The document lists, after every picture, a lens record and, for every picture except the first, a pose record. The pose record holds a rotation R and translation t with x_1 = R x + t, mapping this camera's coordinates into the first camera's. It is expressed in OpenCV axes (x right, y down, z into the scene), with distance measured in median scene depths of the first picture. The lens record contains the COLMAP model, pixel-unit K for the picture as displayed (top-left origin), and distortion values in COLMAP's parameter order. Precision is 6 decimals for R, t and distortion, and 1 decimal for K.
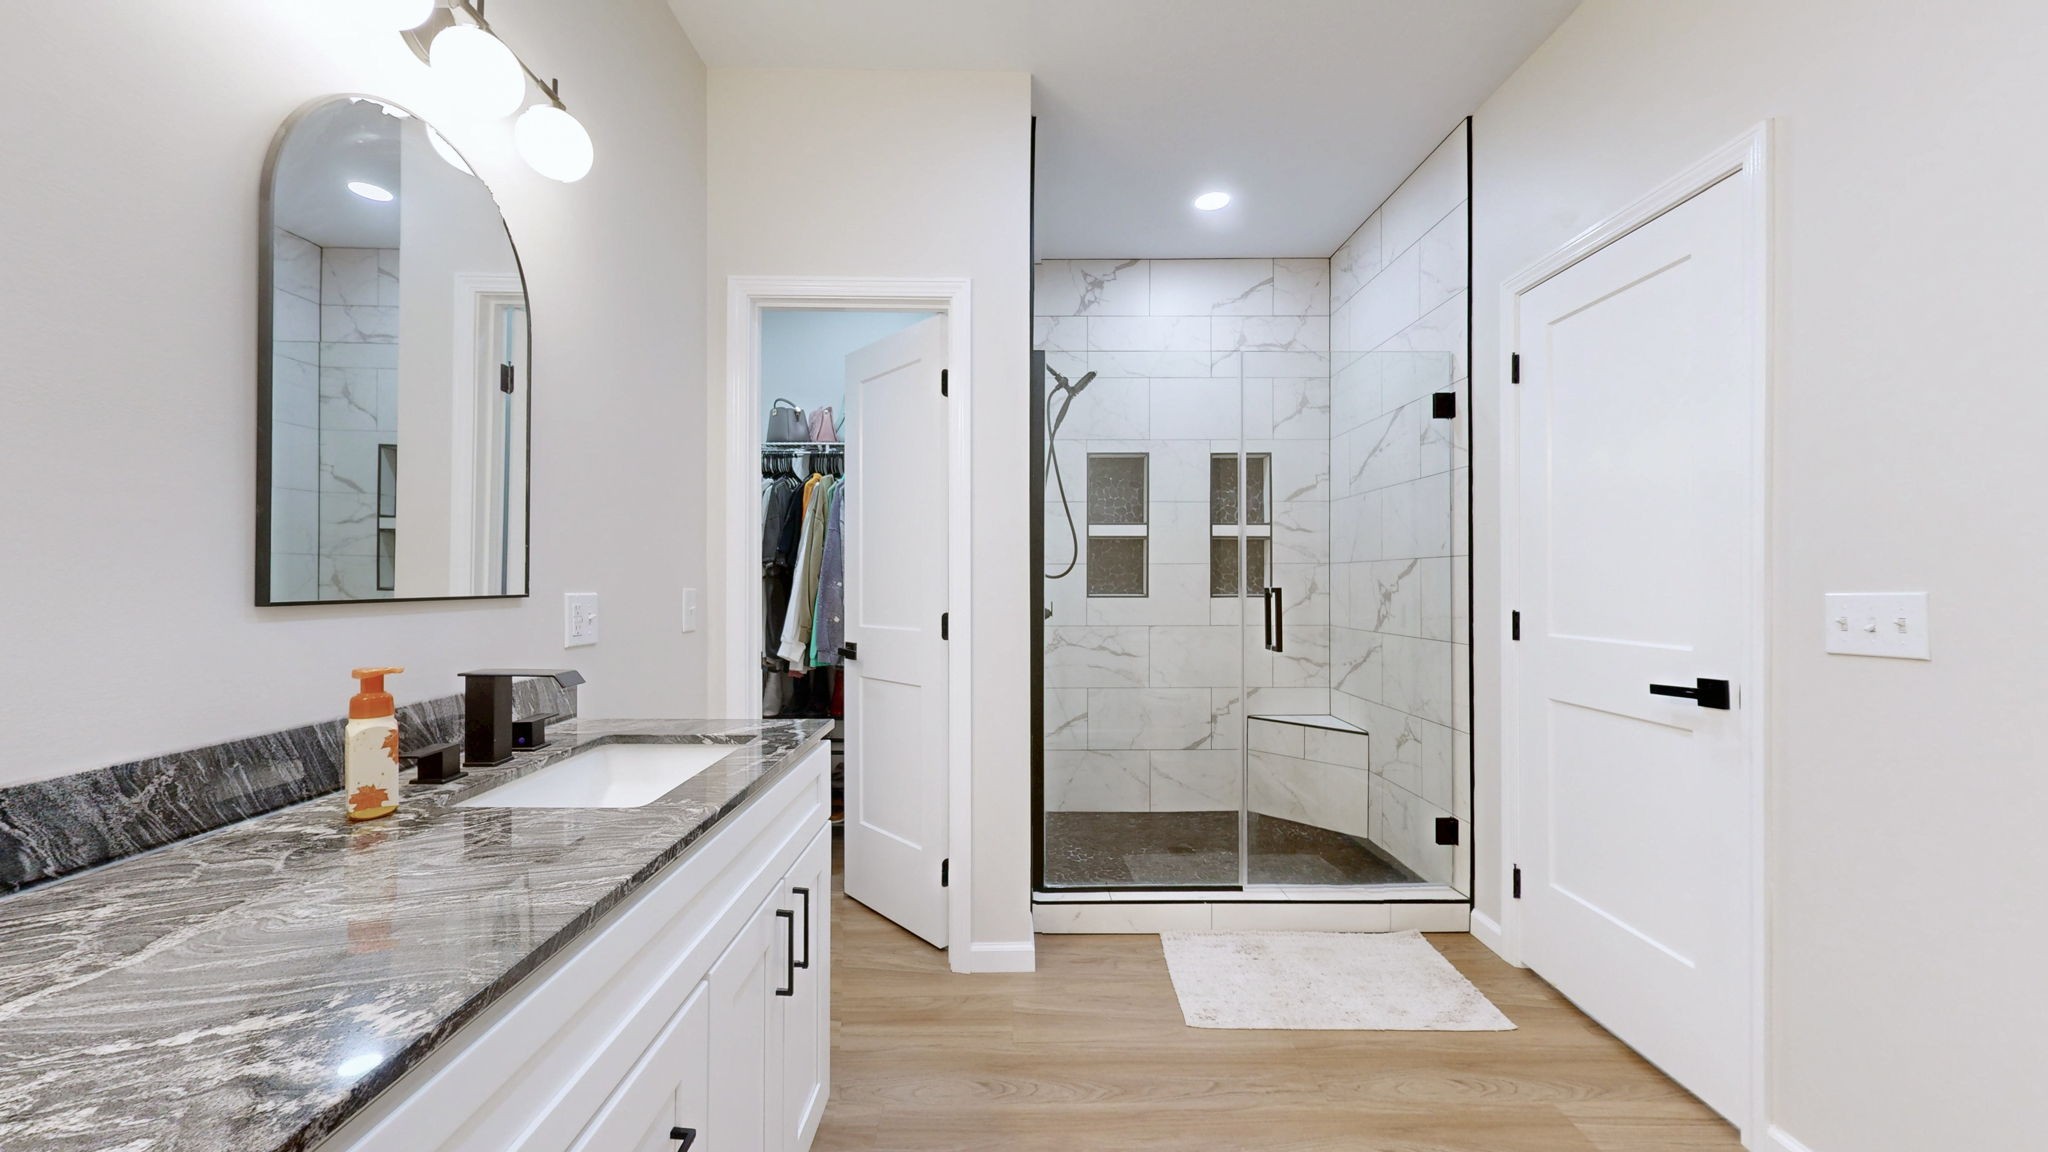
lens RADIAL K [[756.2, 0, 1024.0], [0, 756.2, 576.0], [0, 0, 1]] dist [0.000019, -0.000200]
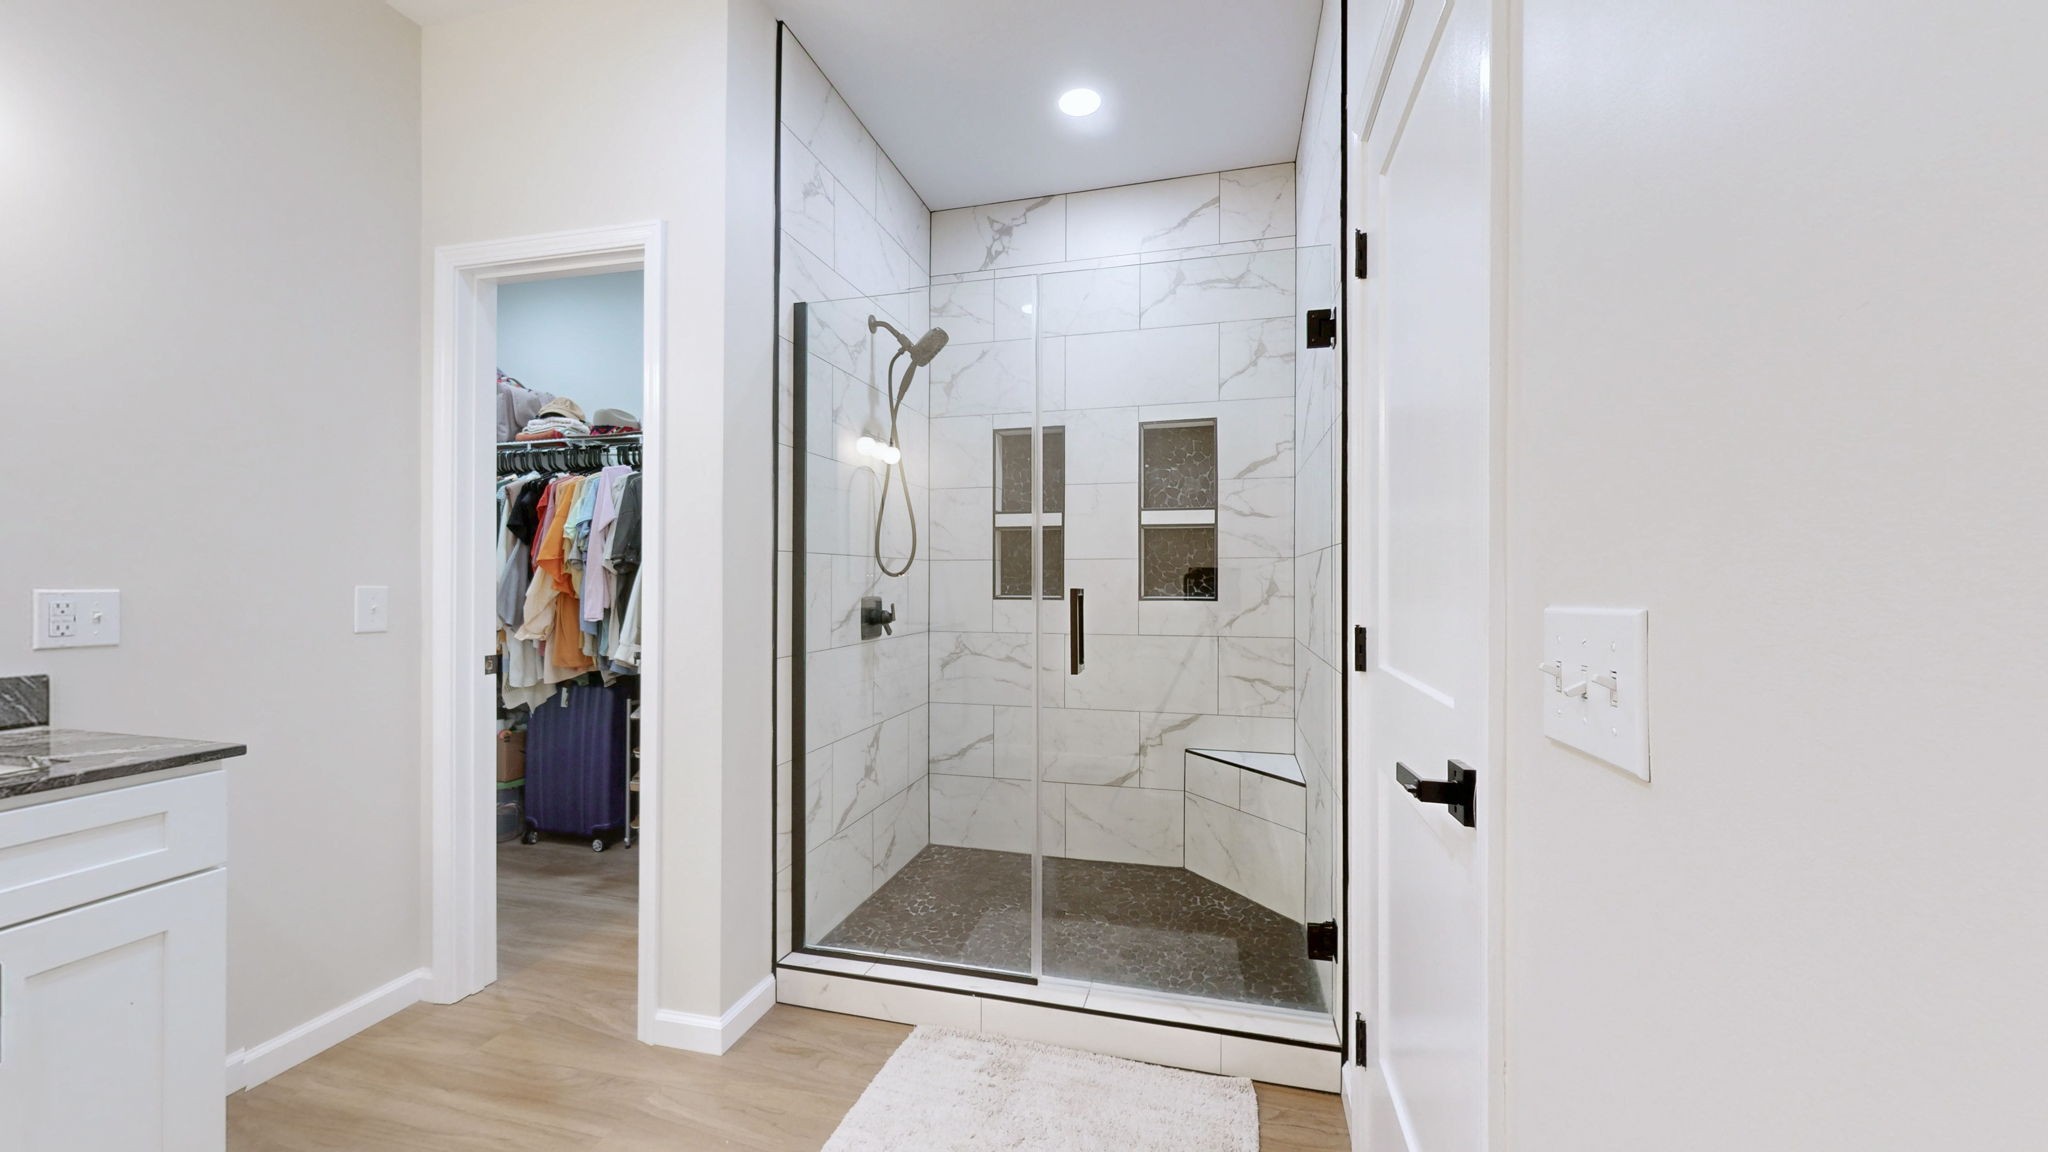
lens RADIAL K [[782.0, 0, 1015.7], [0, 782.0, 560.8], [0, 0, 1]] dist [0.013007, -0.000172]
pose [[0.962951, -0.003361, -0.269655, 0.346542], [0.001609, 0.999976, -0.006720, -0.008439], [0.269671, 0.006037, 0.962934, 0.155886]]
